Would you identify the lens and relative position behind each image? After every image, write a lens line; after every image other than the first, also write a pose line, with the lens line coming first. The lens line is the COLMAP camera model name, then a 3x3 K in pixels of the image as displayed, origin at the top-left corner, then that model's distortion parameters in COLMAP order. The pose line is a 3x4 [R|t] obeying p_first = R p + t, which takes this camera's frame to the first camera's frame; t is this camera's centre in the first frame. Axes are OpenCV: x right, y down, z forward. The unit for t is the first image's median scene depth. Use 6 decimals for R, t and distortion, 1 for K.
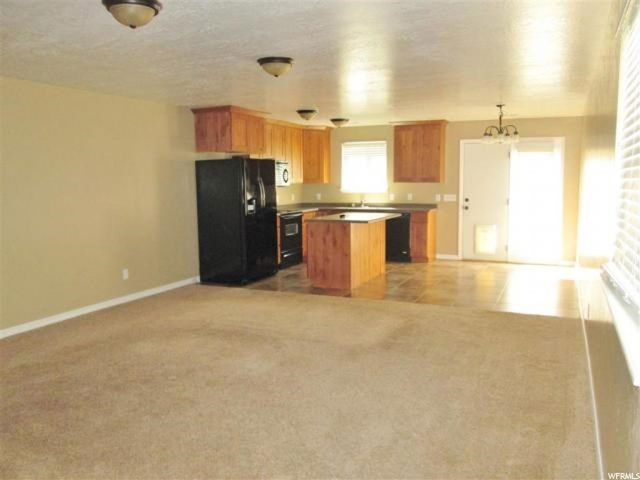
lens RADIAL K [[528.3, 0, 322.2], [0, 528.3, 241.2], [0, 0, 1]] dist [0.012706, -0.002578]
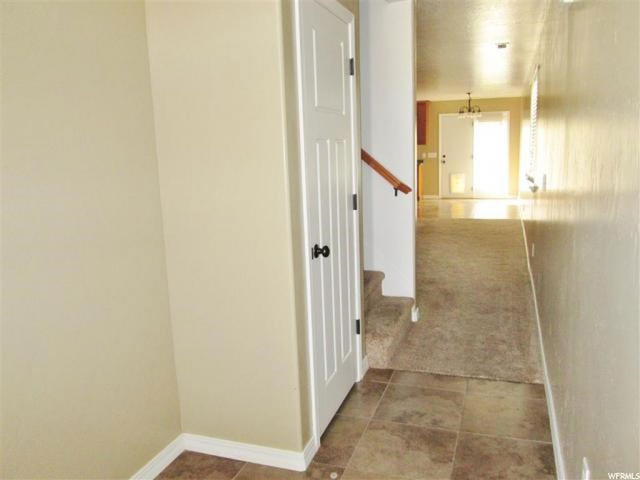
lens RADIAL K [[528.3, 0, 318.5], [0, 528.3, 238.3], [0, 0, 1]] dist [0.012706, -0.002578]
pose [[0.995835, -0.041862, 0.080992, -0.198531], [0.037355, 0.997710, 0.056393, 0.052089], [-0.083168, -0.053133, 0.995118, -0.426544]]
